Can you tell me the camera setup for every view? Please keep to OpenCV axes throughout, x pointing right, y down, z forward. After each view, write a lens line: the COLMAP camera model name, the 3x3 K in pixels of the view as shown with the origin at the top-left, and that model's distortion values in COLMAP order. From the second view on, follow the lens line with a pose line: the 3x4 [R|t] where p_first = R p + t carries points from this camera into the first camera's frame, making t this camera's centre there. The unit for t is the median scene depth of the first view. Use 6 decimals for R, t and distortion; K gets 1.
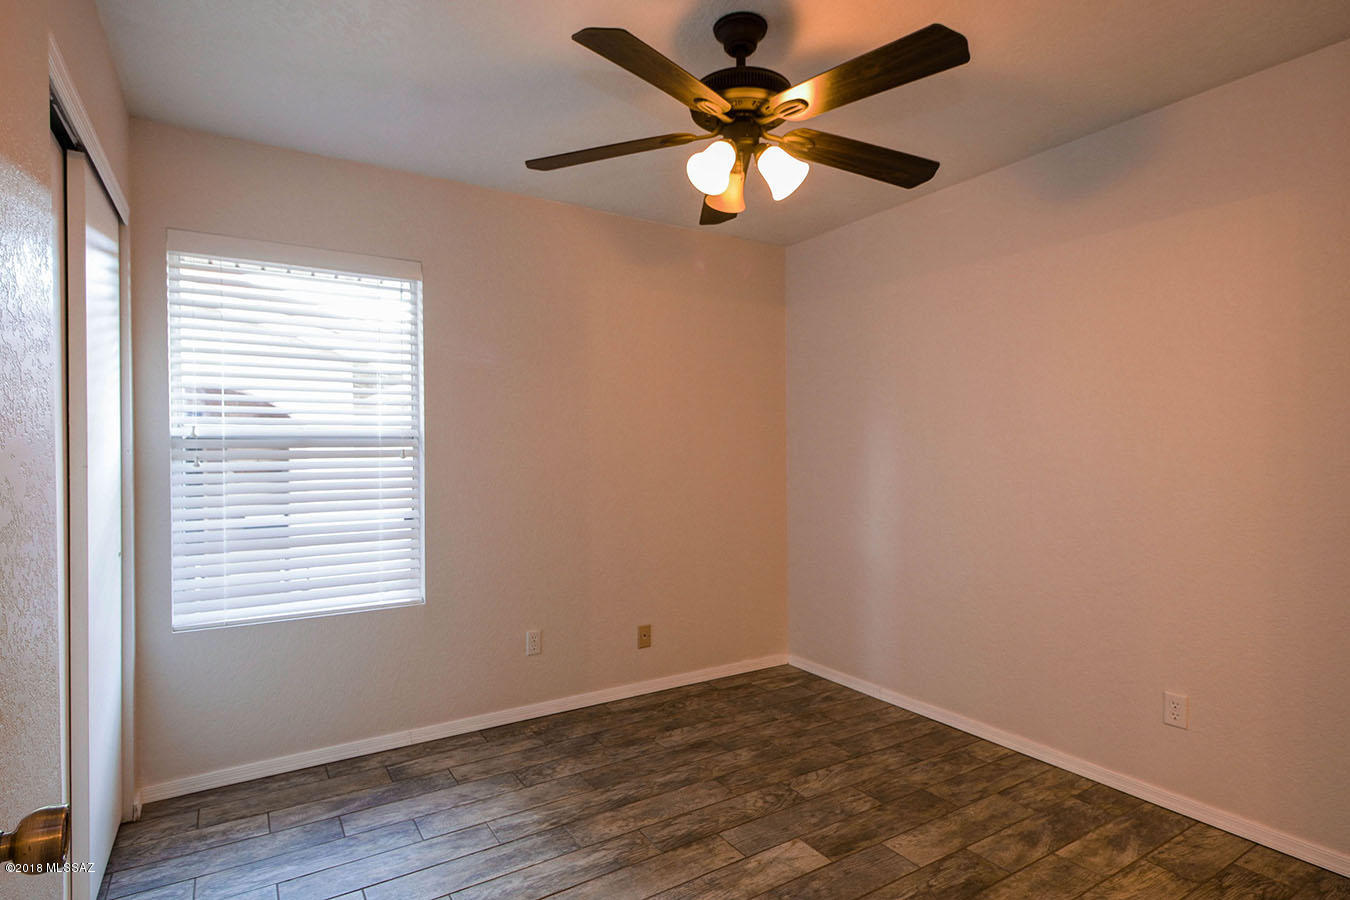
lens RADIAL K [[658.8, 0, 607.1], [0, 658.8, 454.5], [0, 0, 1]] dist [0.000161, -0.000804]
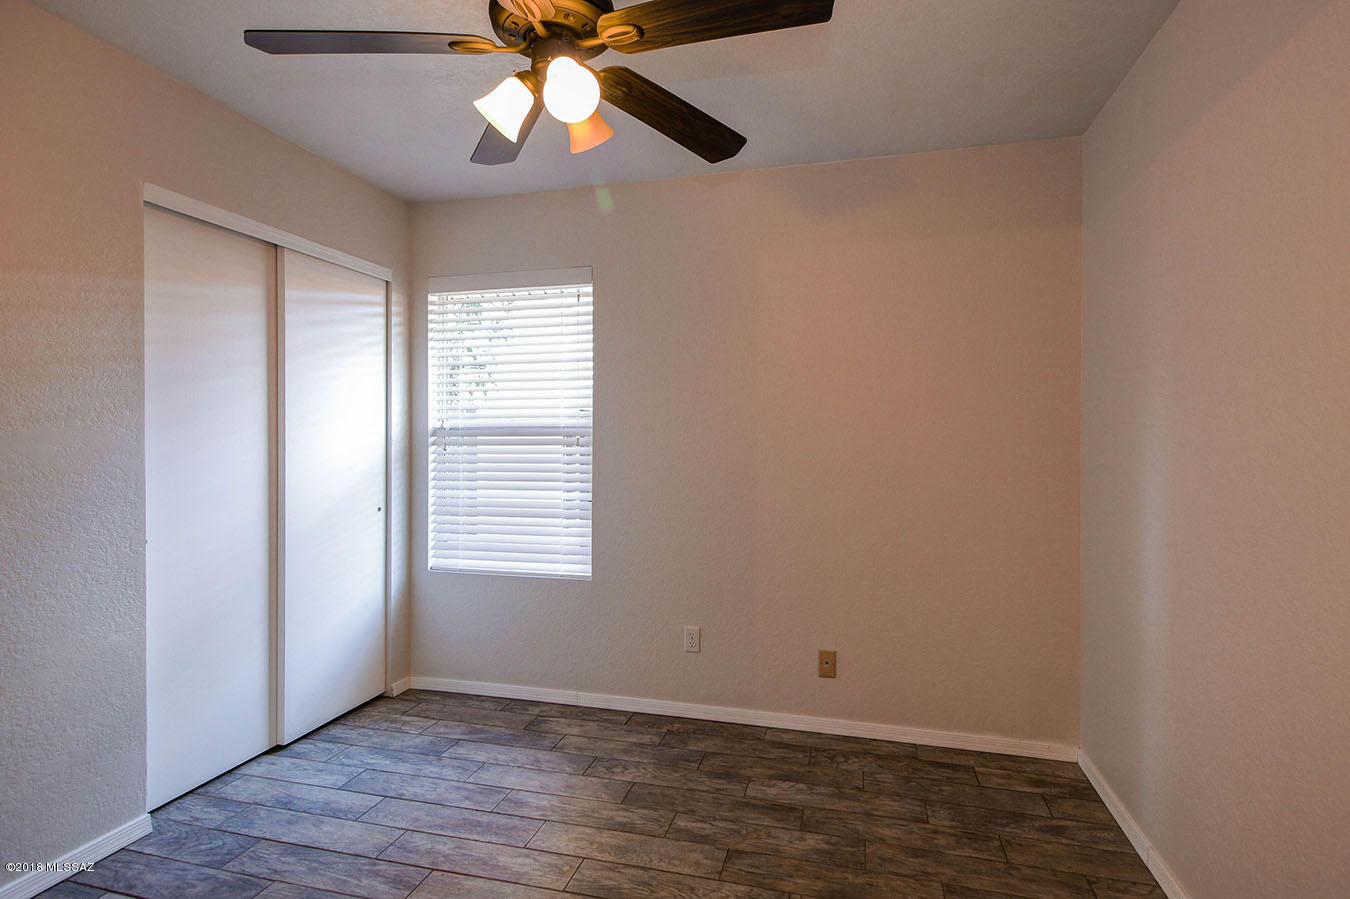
lens RADIAL K [[631.6, 0, 656.5], [0, 631.6, 446.7], [0, 0, 1]] dist [0.005847, -0.000602]
pose [[0.732652, 0.013281, -0.680474, 0.536880], [-0.010025, 0.999912, 0.008722, -0.004606], [0.680530, 0.000432, 0.732721, 0.325586]]
